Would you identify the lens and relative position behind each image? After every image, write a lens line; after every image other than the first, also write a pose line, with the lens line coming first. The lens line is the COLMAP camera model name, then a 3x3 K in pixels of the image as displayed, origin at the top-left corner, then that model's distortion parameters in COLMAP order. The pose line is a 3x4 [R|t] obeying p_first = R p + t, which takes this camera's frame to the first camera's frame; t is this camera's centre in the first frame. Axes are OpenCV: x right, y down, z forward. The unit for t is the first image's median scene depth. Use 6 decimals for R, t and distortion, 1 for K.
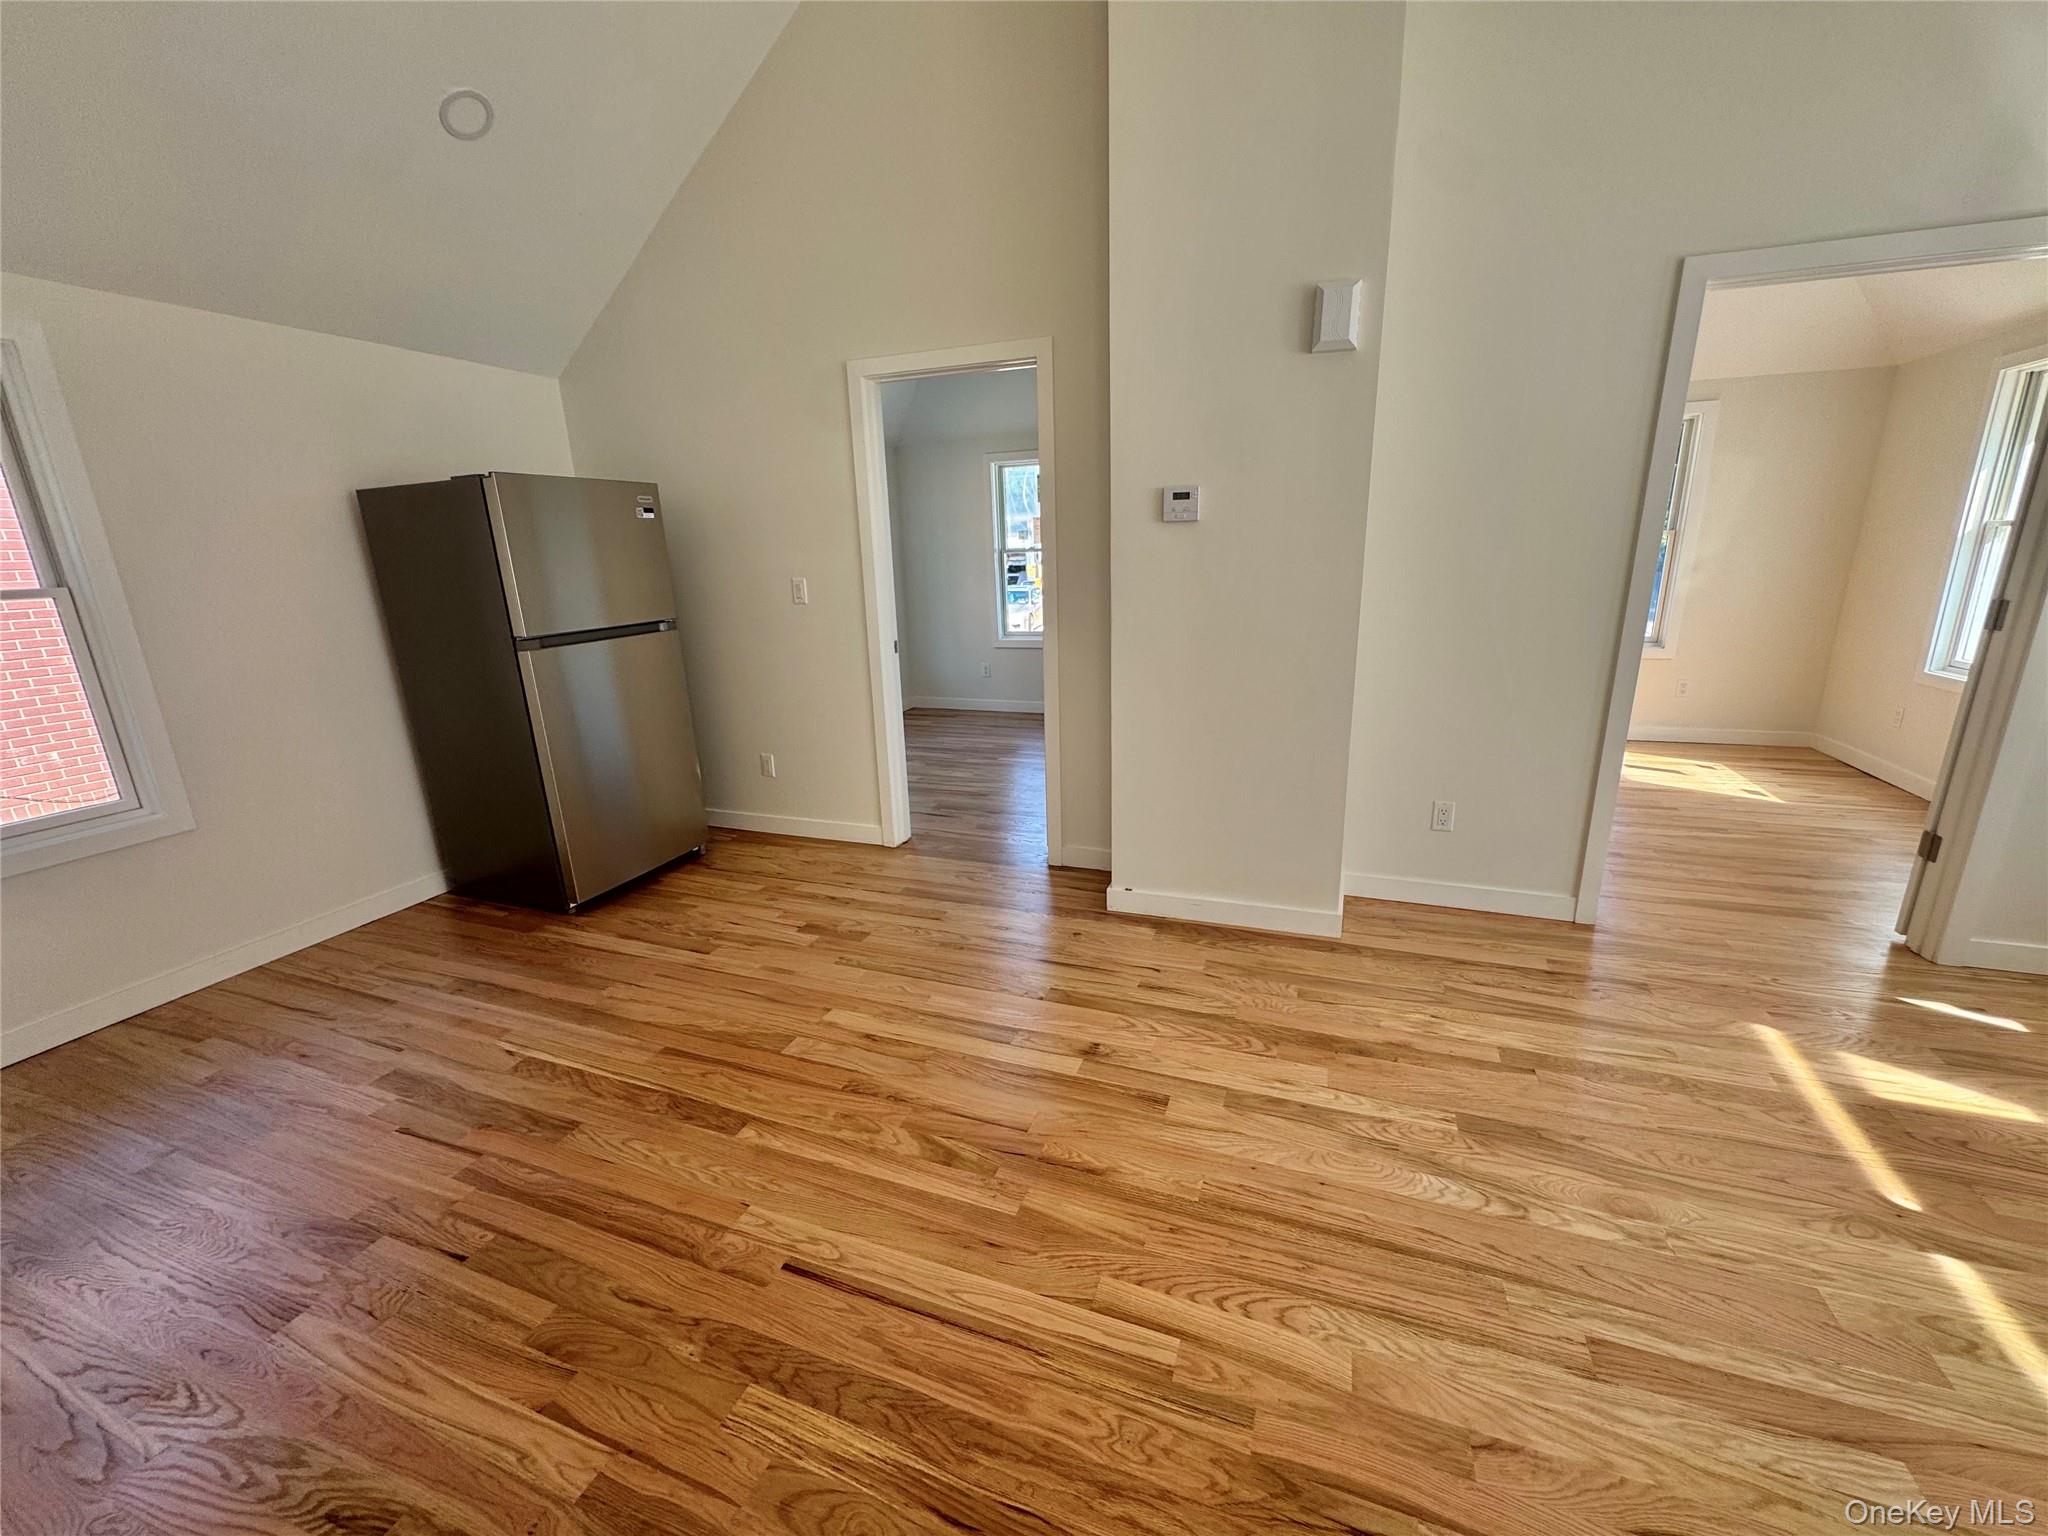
lens RADIAL K [[820.1, 0, 1026.4], [0, 820.1, 769.6], [0, 0, 1]] dist [-0.002482, -0.000010]
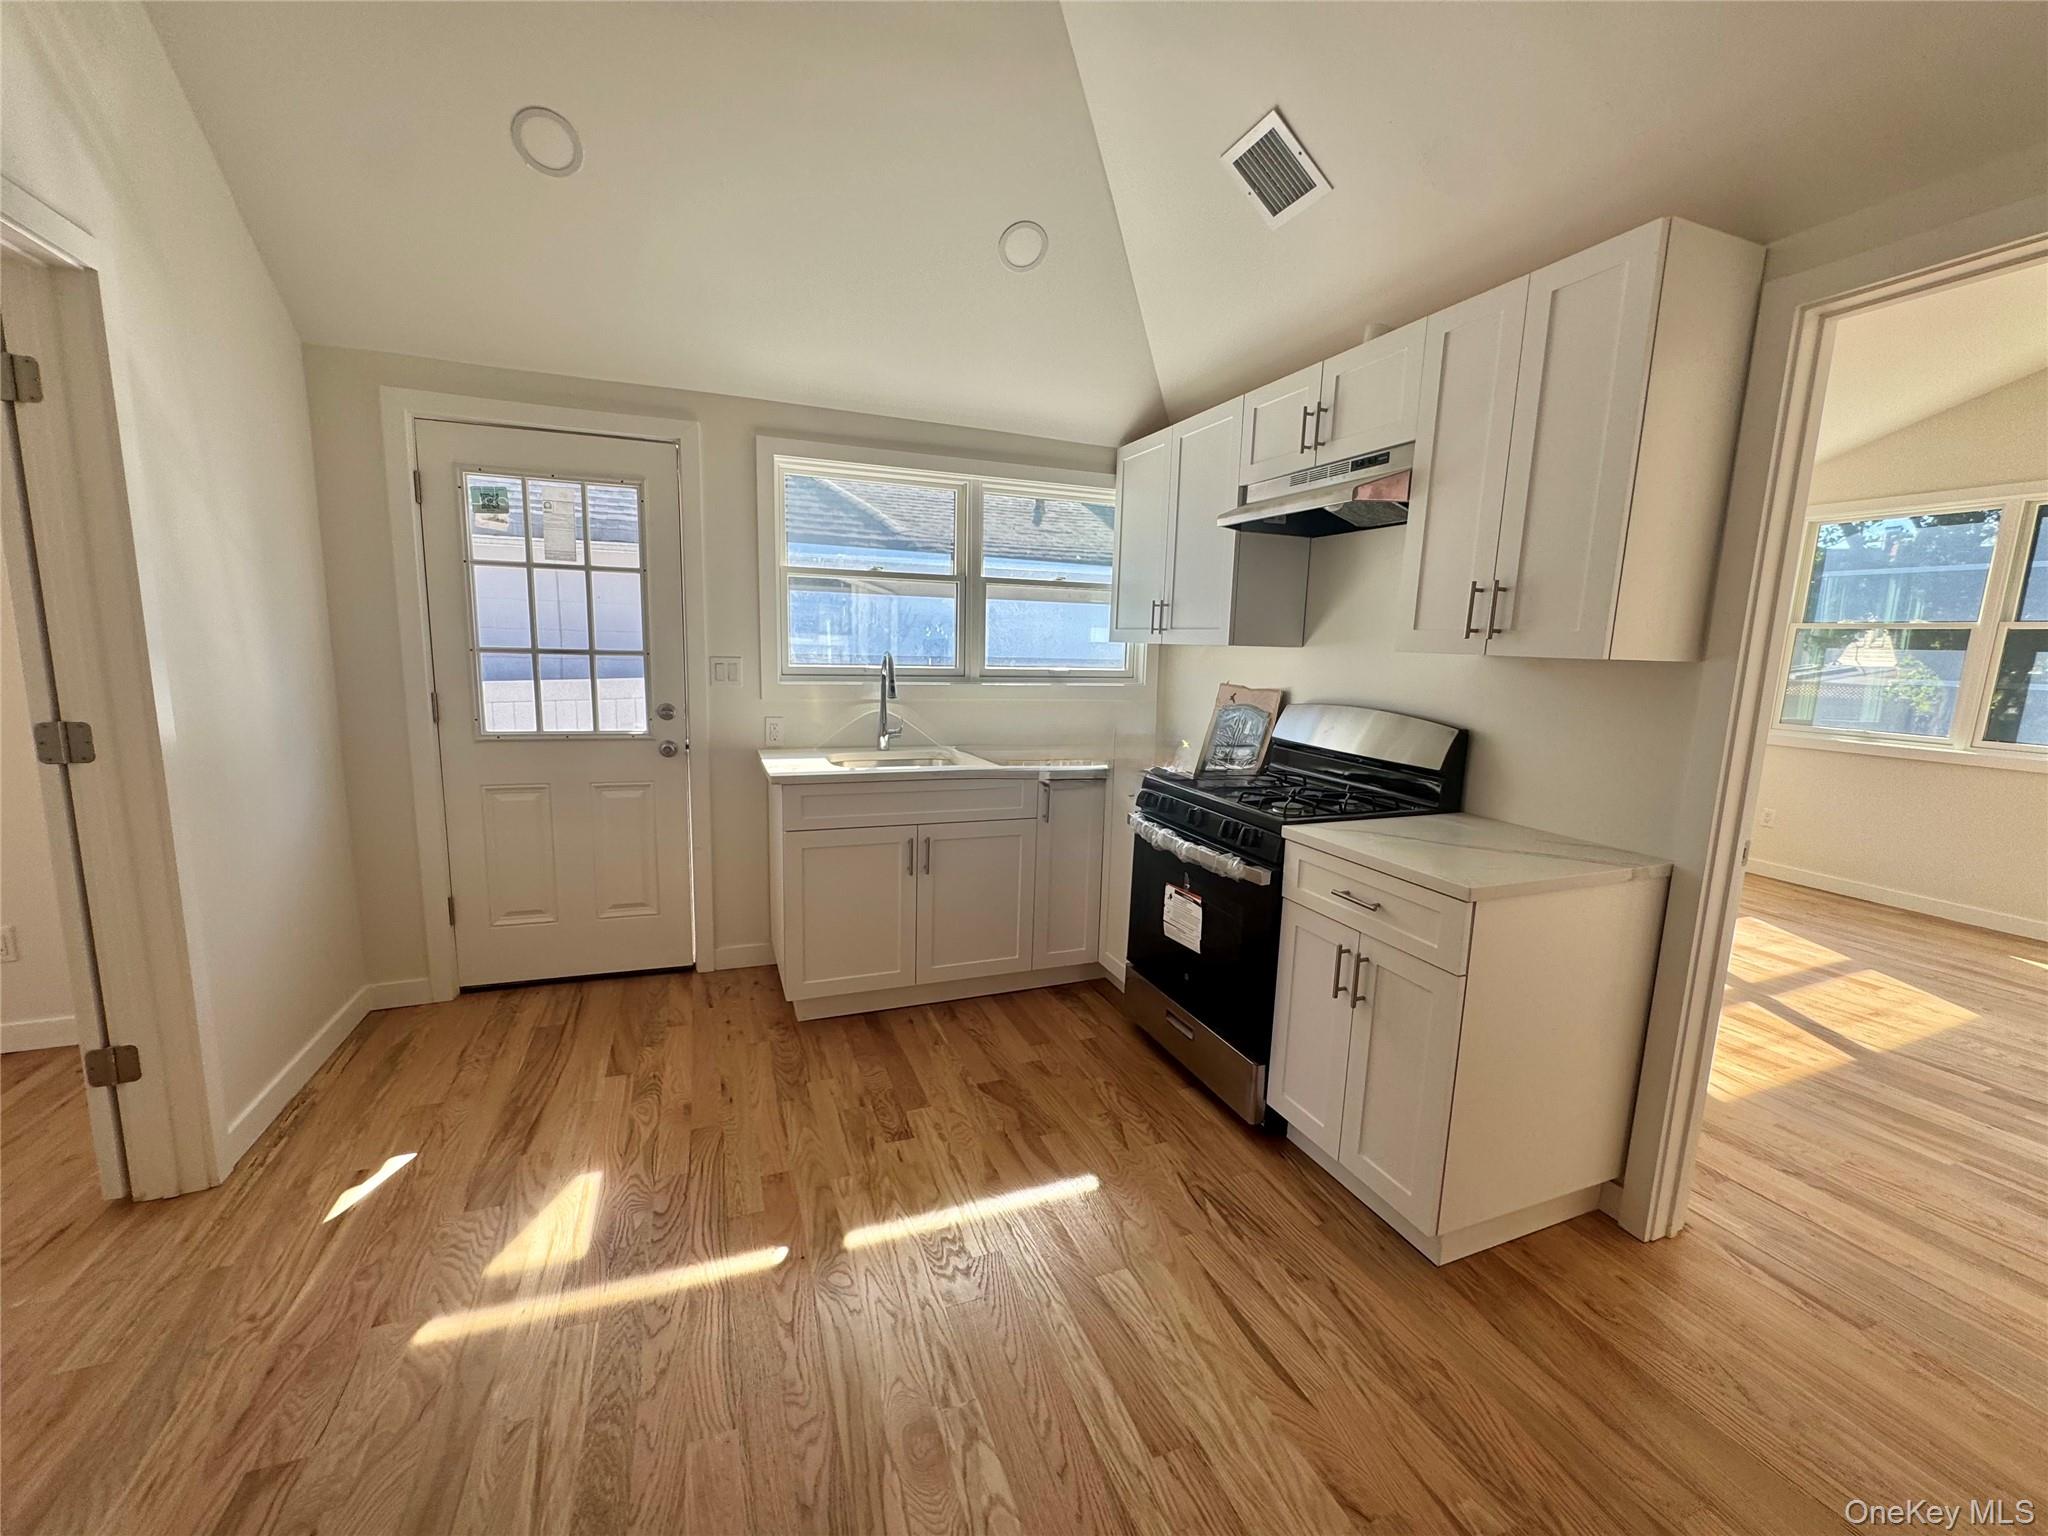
lens RADIAL K [[820.1, 0, 1026.4], [0, 820.1, 769.6], [0, 0, 1]] dist [-0.002482, -0.000010]
pose [[-0.673666, -0.103524, 0.731750, 0.115068], [0.187712, 0.933700, 0.304908, -0.269212], [-0.714800, 0.342764, -0.609569, 0.993318]]
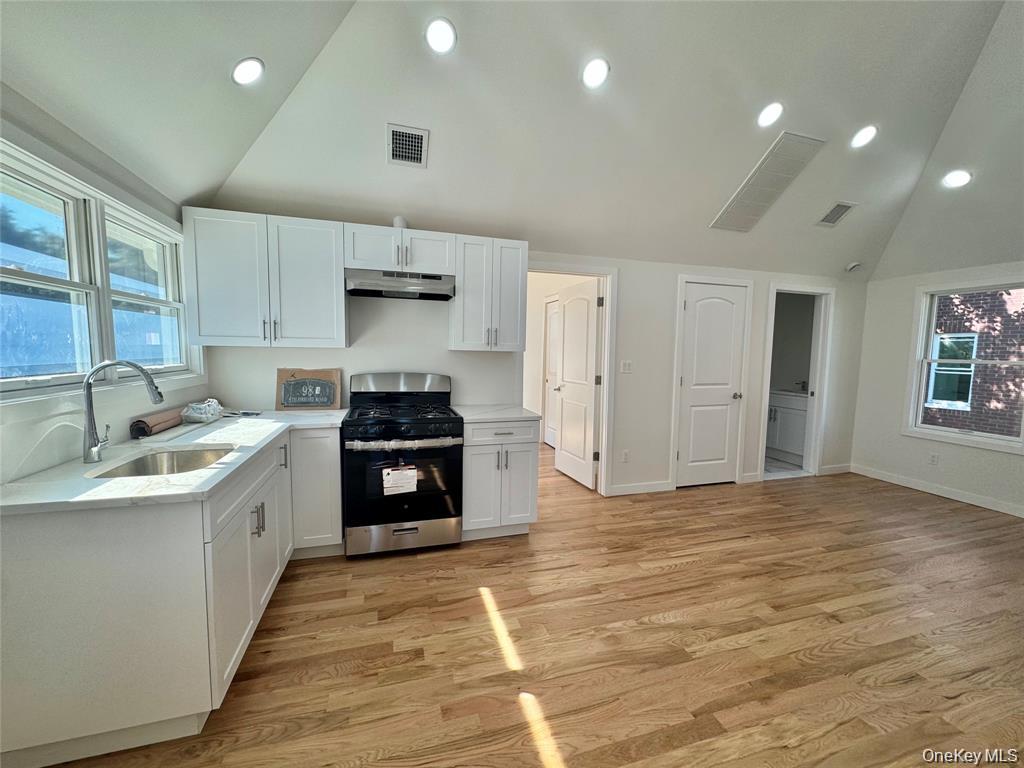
lens RADIAL K [[410.1, 0, 513.2], [0, 410.1, 384.8], [0, 0, 1]] dist [-0.002482, -0.000010]
pose [[-0.790043, 0.071053, -0.608920, 1.322911], [-0.154503, 0.938123, 0.309925, -0.368002], [0.593263, 0.338934, -0.730180, 1.188102]]
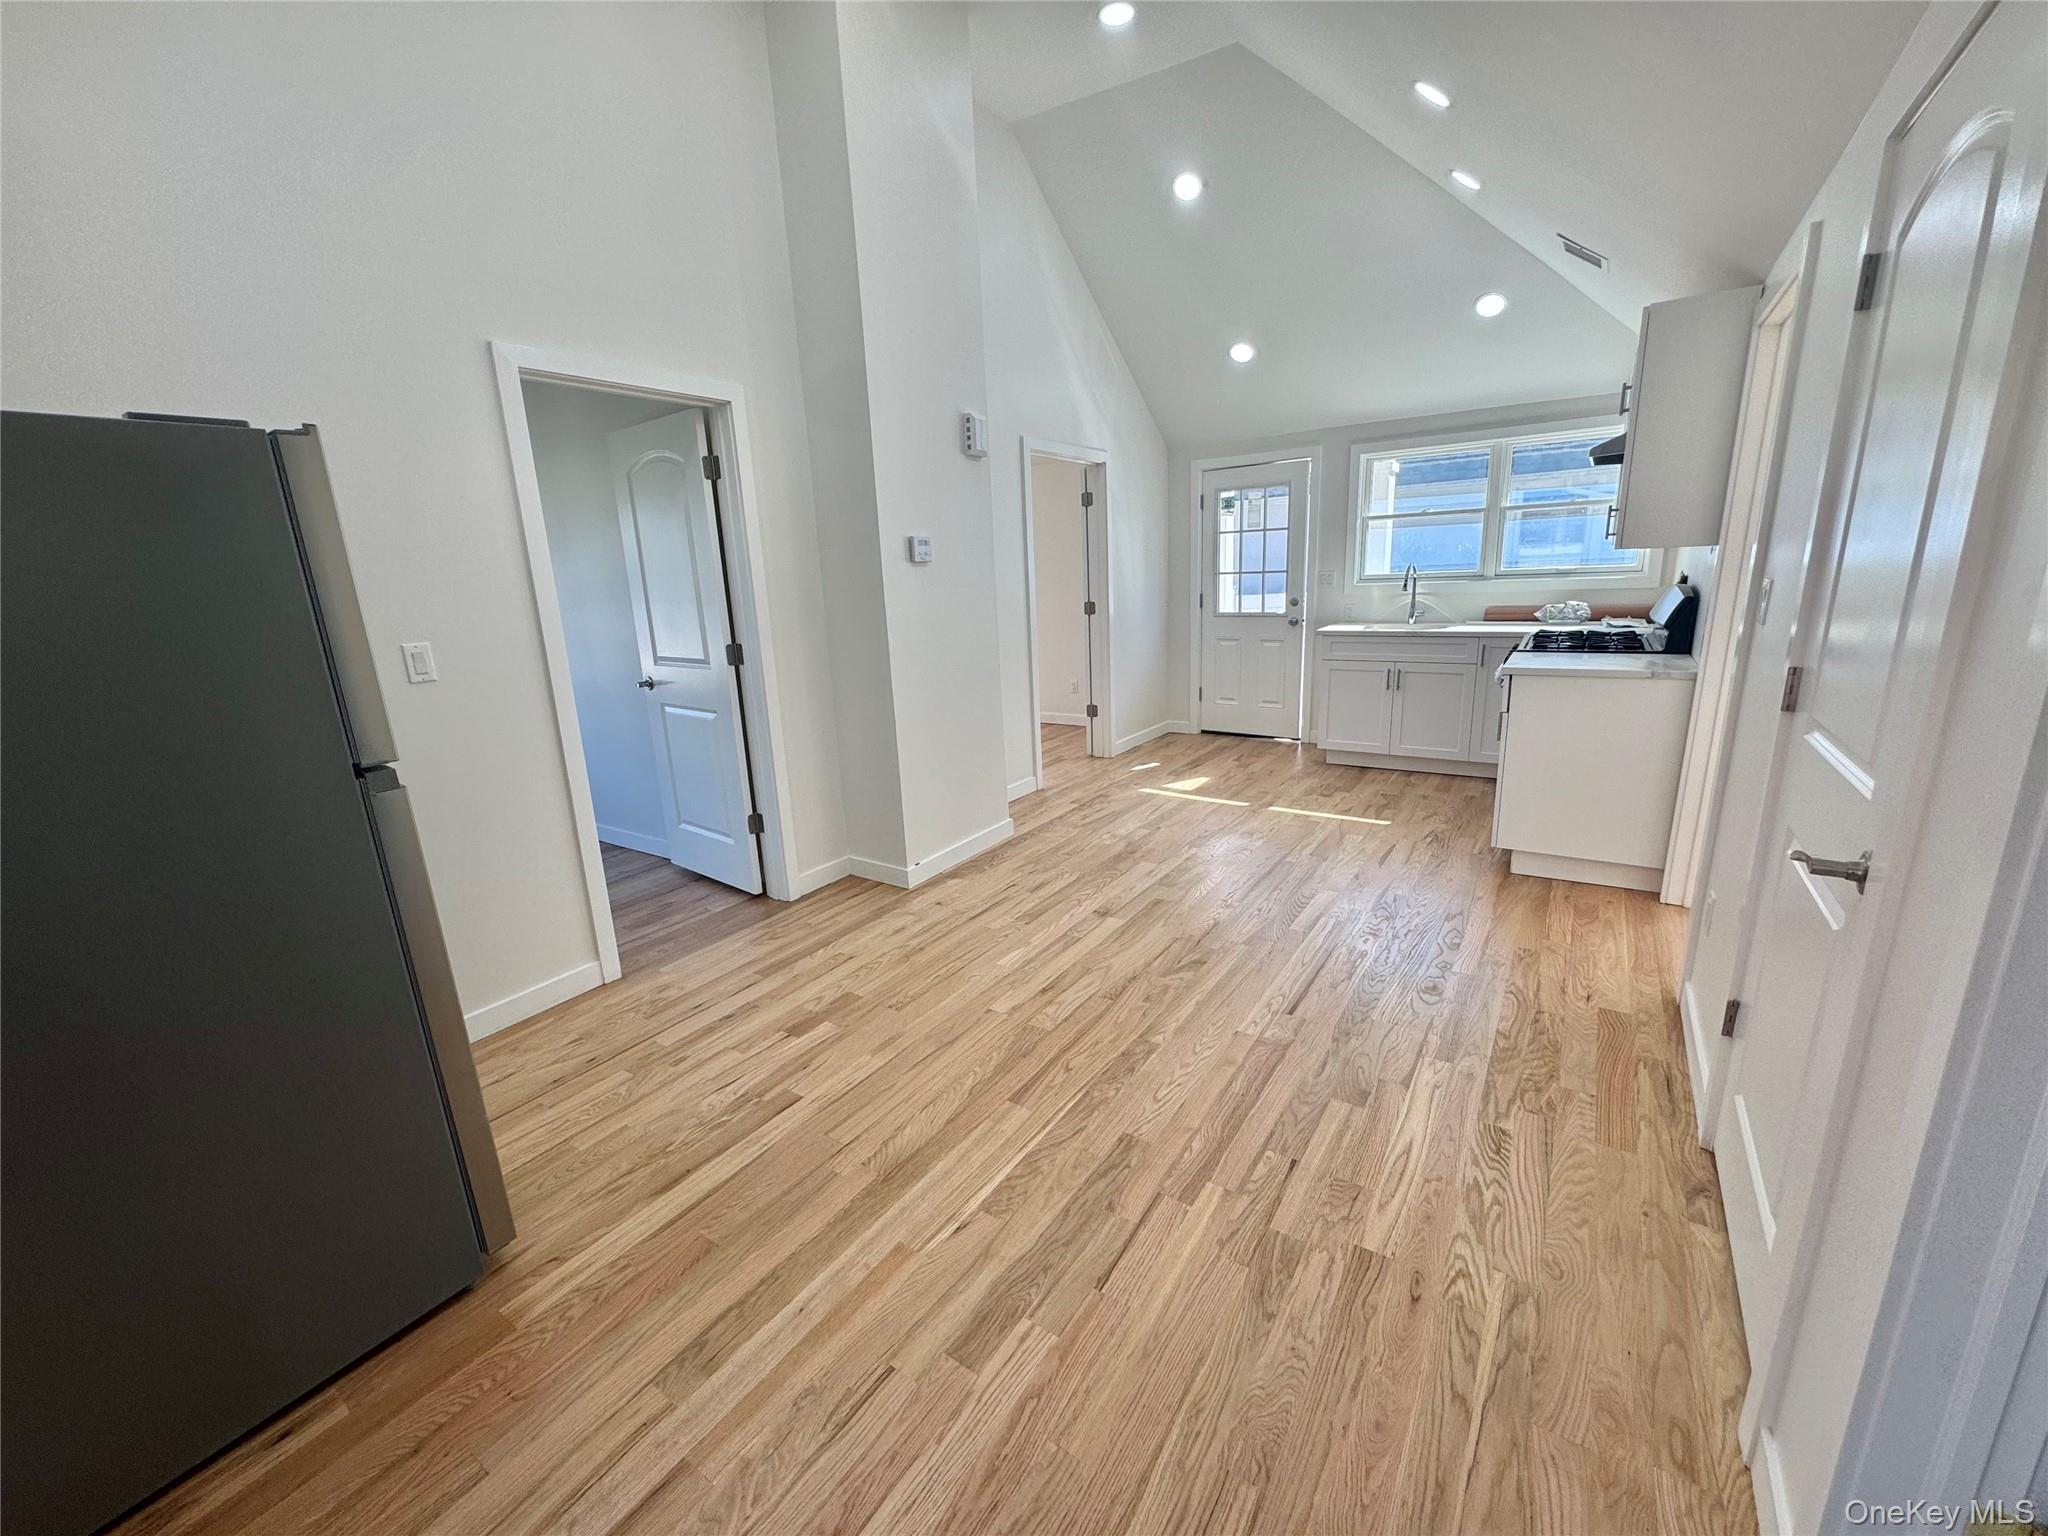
lens RADIAL K [[820.1, 0, 1026.4], [0, 820.1, 769.6], [0, 0, 1]] dist [-0.002482, -0.000010]
pose [[0.231479, -0.214491, 0.948900, -1.429719], [0.293360, 0.945378, 0.142131, -0.163462], [-0.927554, 0.245469, 0.281758, 0.724310]]
